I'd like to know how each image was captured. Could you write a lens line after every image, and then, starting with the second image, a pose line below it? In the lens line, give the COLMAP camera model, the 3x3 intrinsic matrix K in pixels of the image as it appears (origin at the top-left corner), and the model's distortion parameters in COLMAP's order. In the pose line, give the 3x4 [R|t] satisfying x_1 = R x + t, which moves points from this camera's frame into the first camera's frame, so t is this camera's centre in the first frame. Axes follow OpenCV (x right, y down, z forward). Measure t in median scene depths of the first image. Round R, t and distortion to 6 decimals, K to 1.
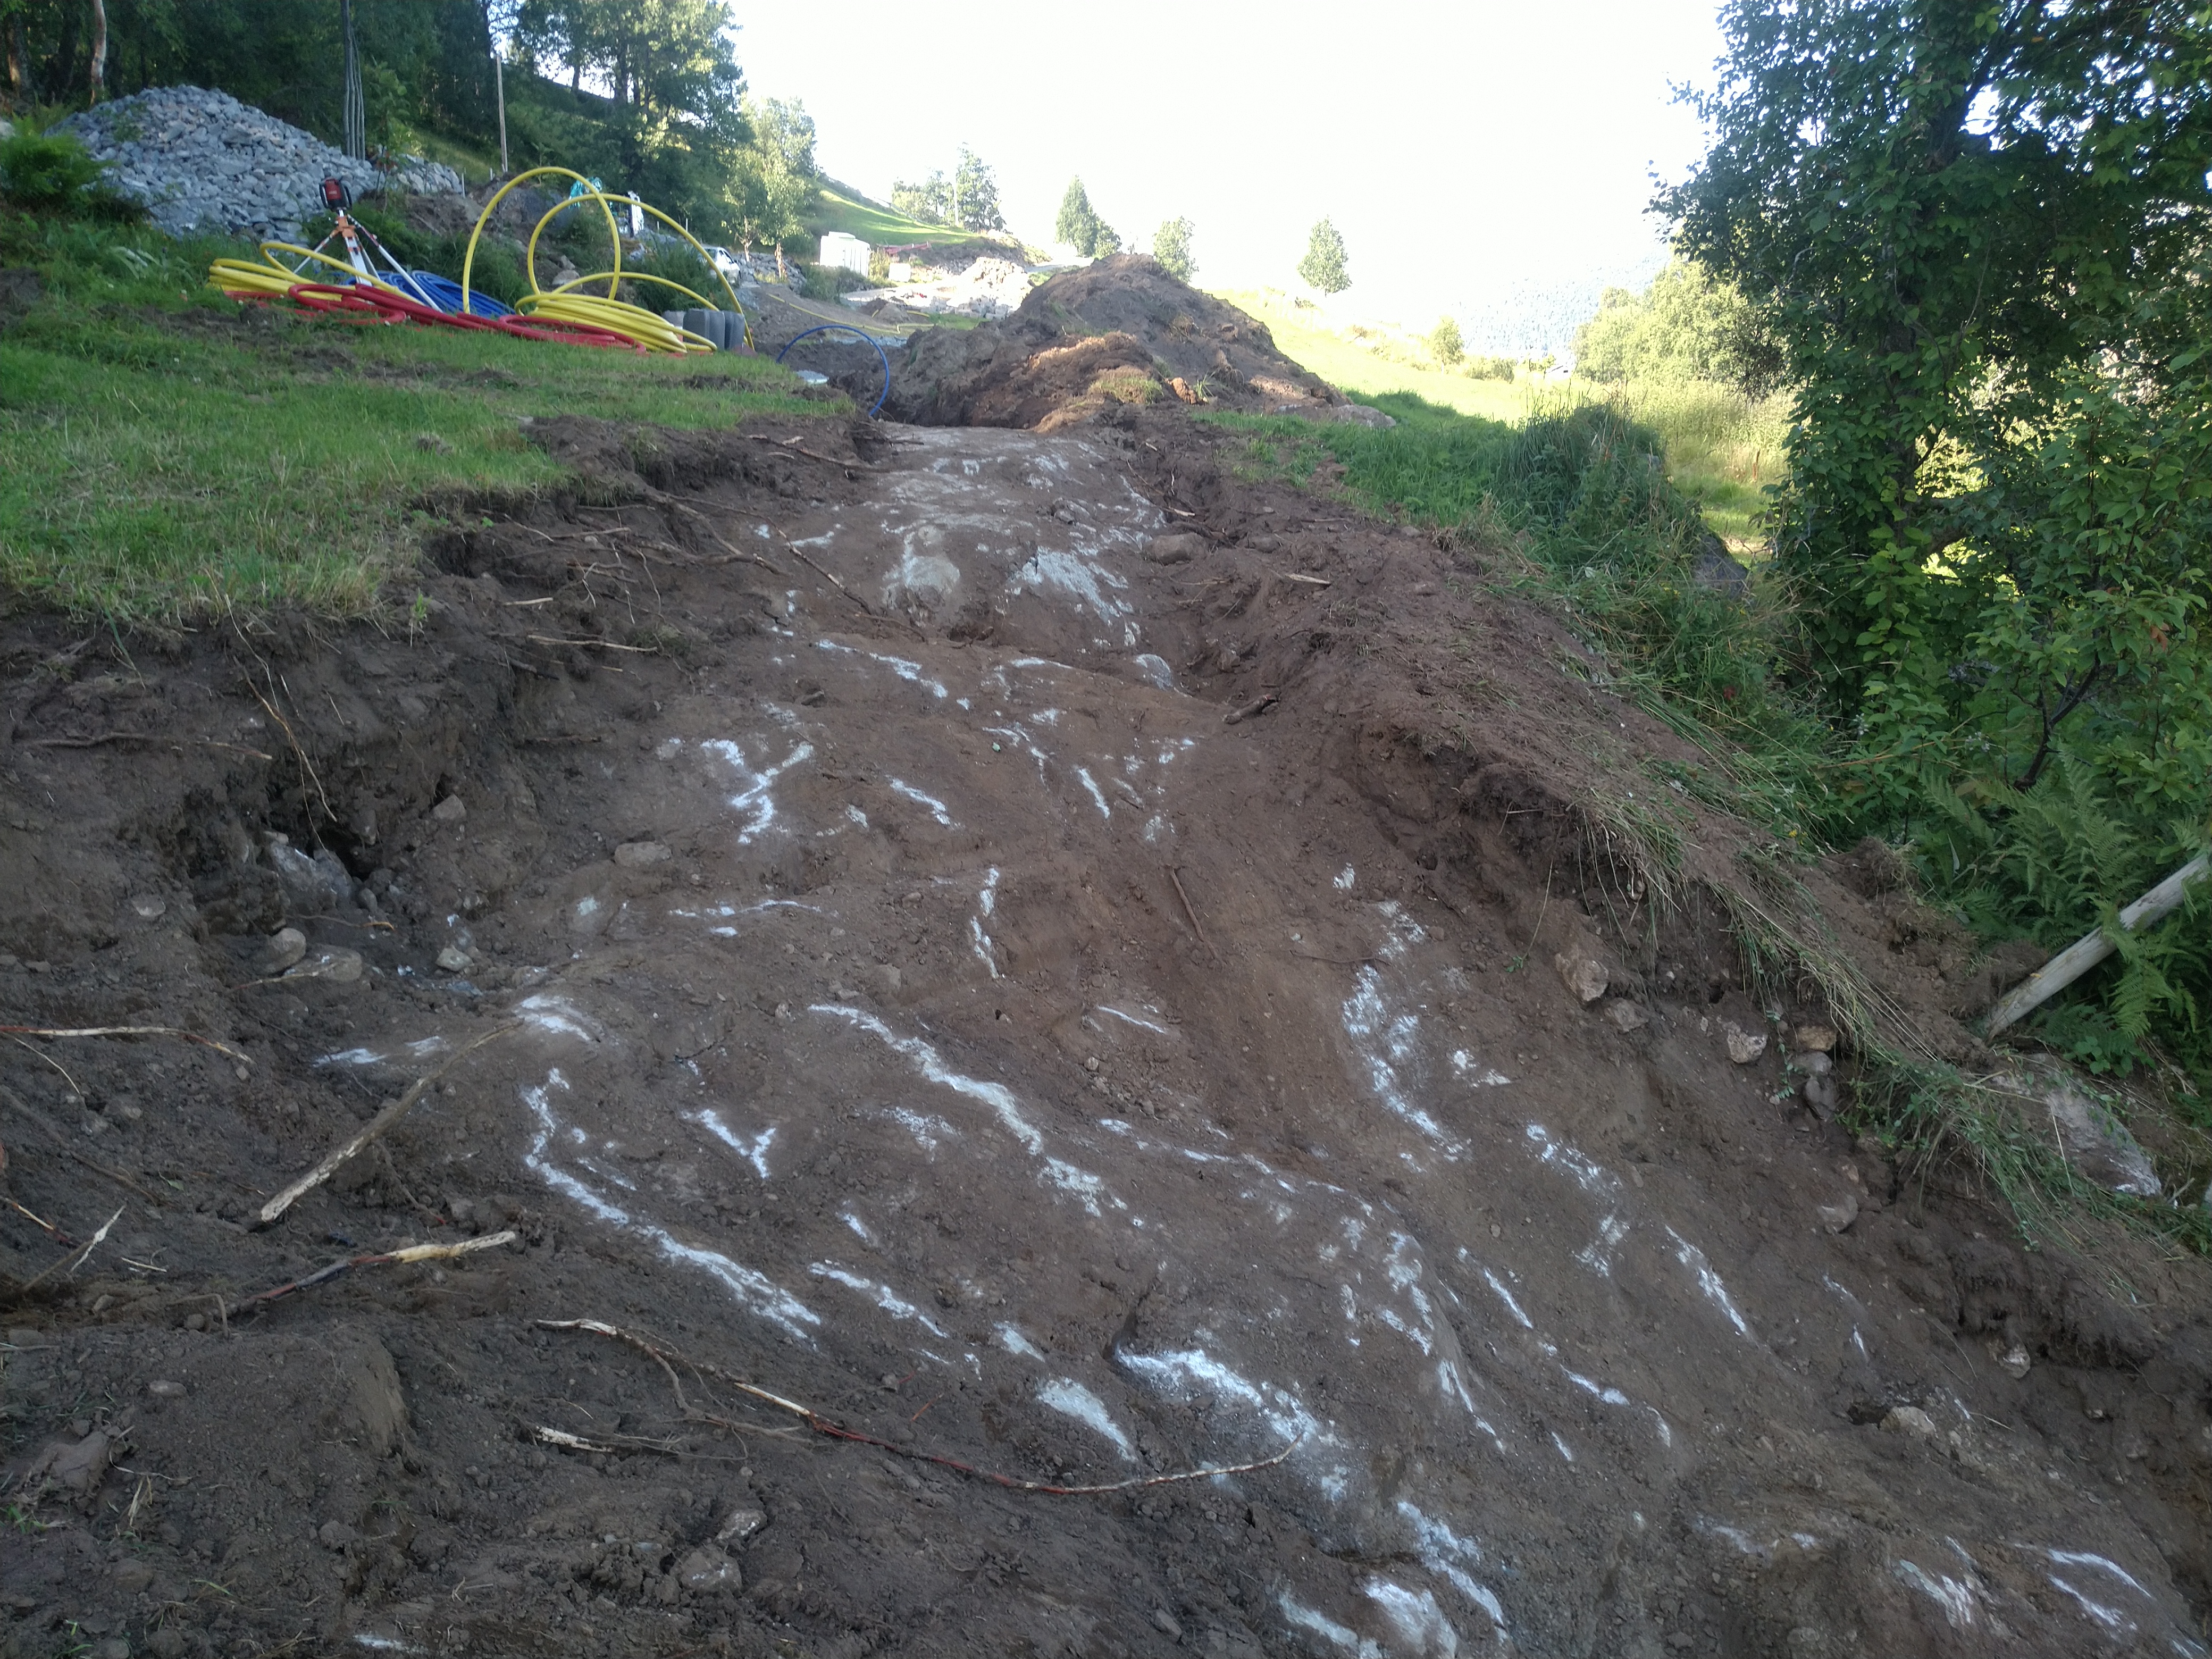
lens RADIAL K [[1709.9, 0, 1107.2], [0, 1709.9, 824.9], [0, 0, 1]] dist [0.009153, -0.002405]
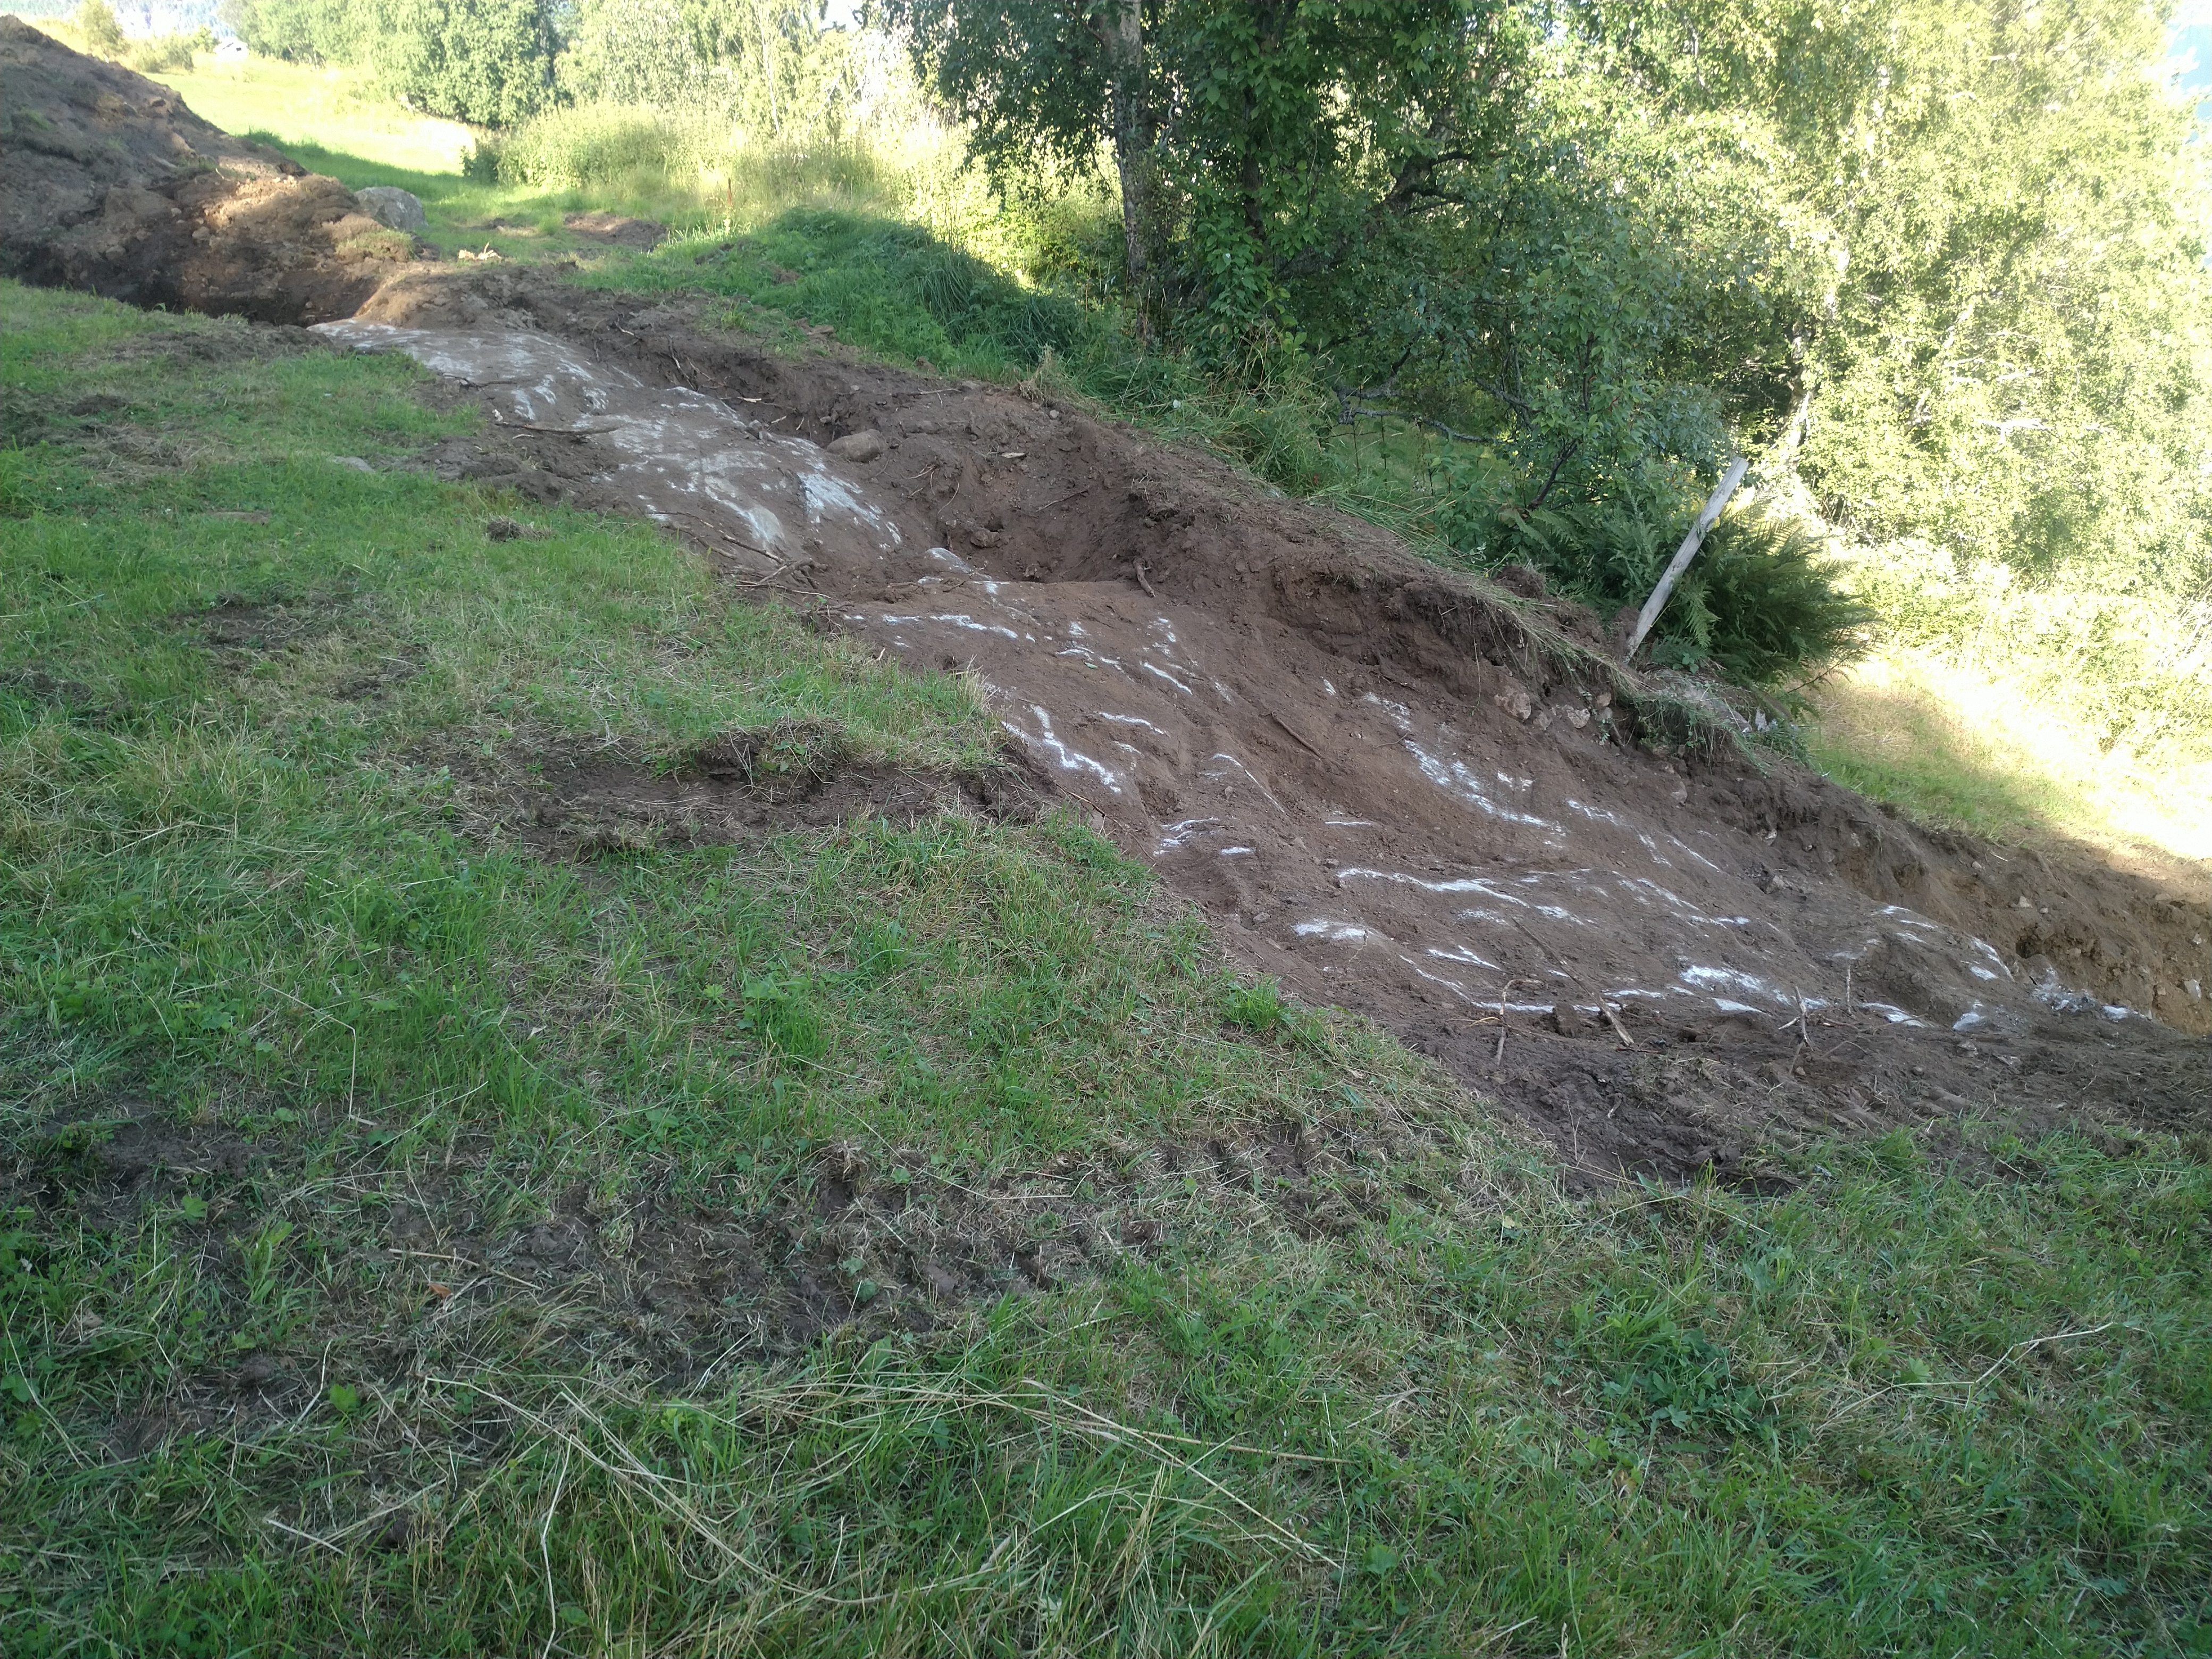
lens RADIAL K [[1709.9, 0, 1108.2], [0, 1709.9, 833.8], [0, 0, 1]] dist [0.009153, -0.002405]
pose [[0.765383, -0.330505, 0.552227, -0.863697], [0.226491, 0.941498, 0.249566, -0.261300], [-0.602404, -0.065939, 0.795463, -0.031551]]
